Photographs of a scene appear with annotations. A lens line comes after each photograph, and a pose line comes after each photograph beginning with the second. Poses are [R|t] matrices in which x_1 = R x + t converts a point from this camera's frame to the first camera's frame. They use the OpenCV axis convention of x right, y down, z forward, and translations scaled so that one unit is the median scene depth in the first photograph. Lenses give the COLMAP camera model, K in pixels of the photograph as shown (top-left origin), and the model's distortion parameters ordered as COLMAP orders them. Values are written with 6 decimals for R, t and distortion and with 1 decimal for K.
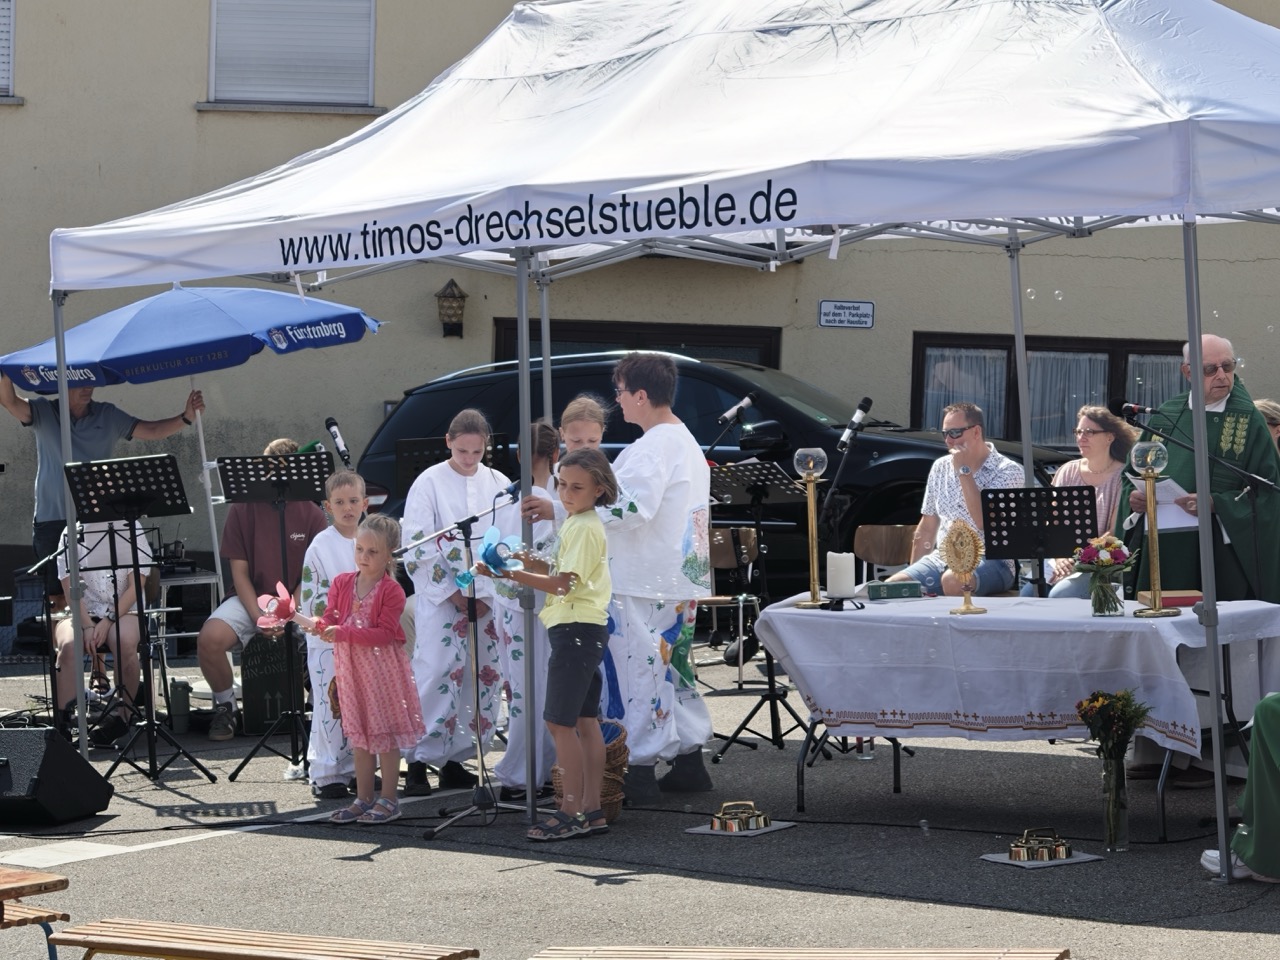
lens RADIAL K [[3470.5, 0, 577.9], [0, 3470.5, 482.0], [0, 0, 1]] dist [-0.028891, 0.040772]
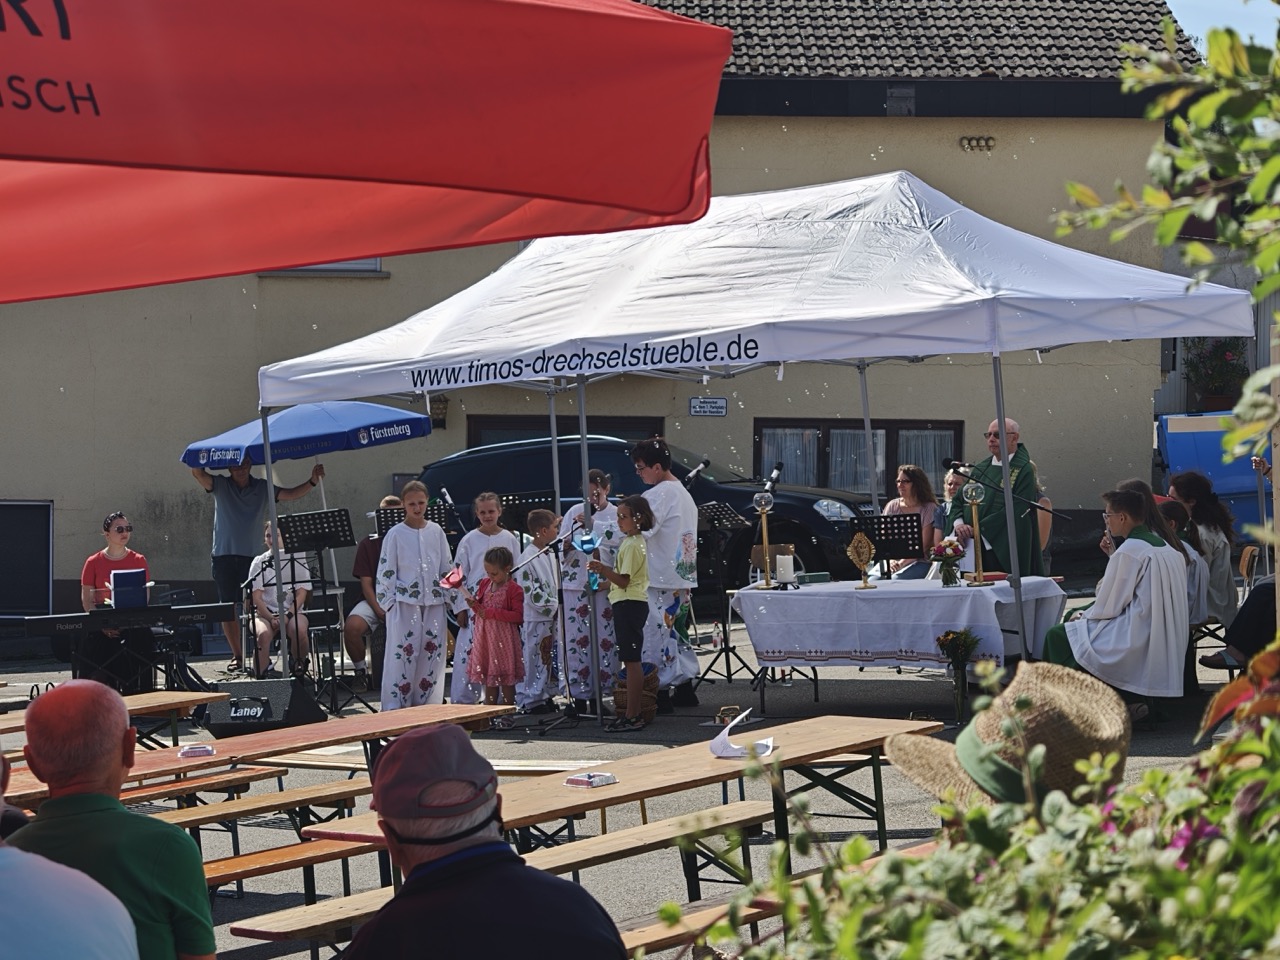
lens RADIAL K [[2610.5, 0, 633.3], [0, 2610.5, 448.3], [0, 0, 1]] dist [0.037754, -0.212383]
pose [[0.997103, -0.023520, 0.072337, -0.077296], [0.025789, 0.999199, -0.030600, 0.004873], [-0.071560, 0.032377, 0.996911, -0.221035]]
